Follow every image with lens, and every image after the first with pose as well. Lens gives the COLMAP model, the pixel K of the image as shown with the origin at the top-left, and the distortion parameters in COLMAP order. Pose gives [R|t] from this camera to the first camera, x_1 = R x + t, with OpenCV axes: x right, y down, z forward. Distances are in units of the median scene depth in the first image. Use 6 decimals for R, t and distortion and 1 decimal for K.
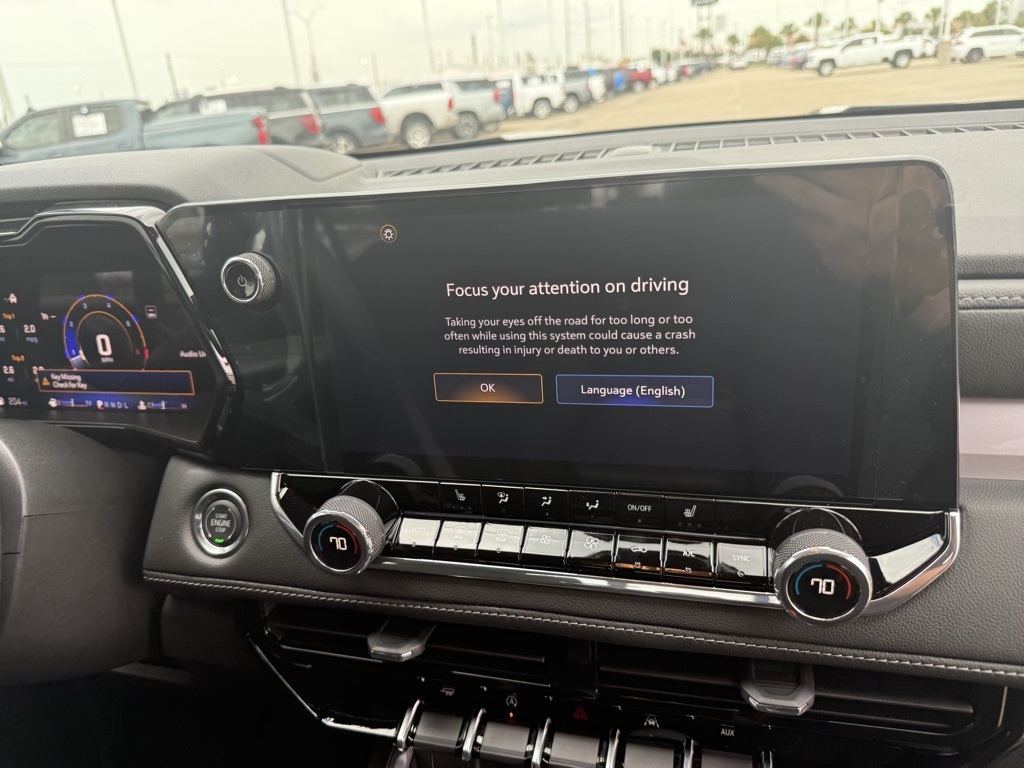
lens RADIAL K [[713.0, 0, 507.9], [0, 713.0, 386.8], [0, 0, 1]] dist [0.046681, -0.093579]
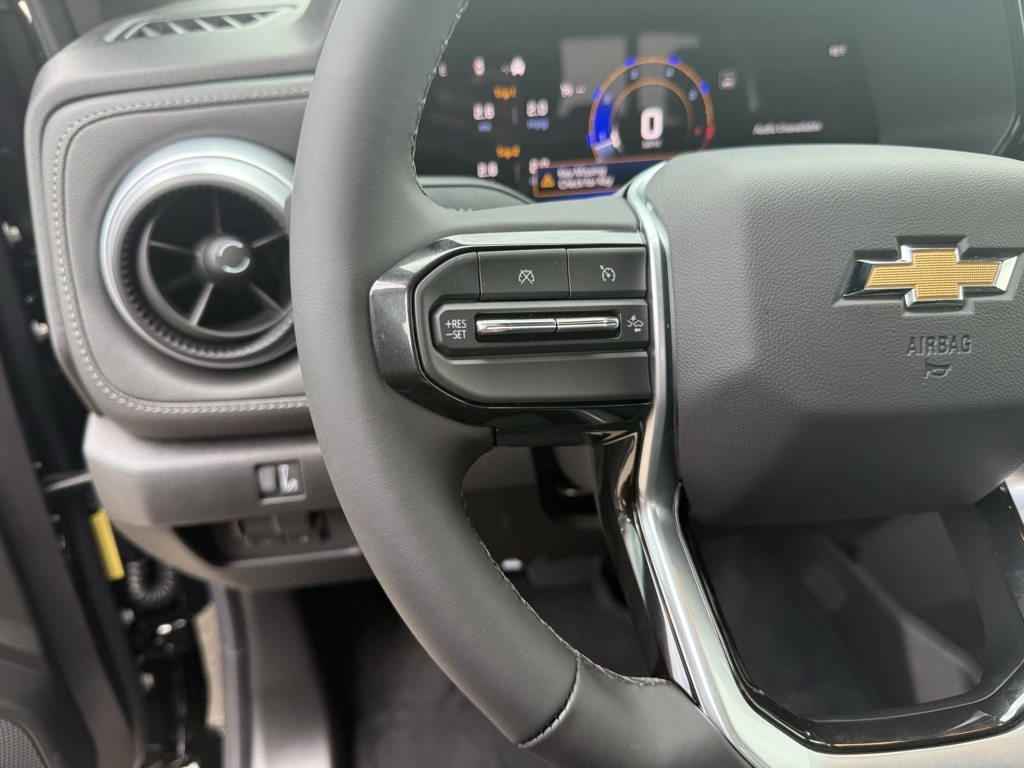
lens RADIAL K [[731.2, 0, 514.9], [0, 731.2, 371.2], [0, 0, 1]] dist [0.057391, -0.125623]
pose [[0.914493, -0.129733, 0.383238, -1.089624], [0.100696, 0.990374, 0.094977, 0.129149], [-0.391871, -0.048265, 0.918753, 0.271981]]
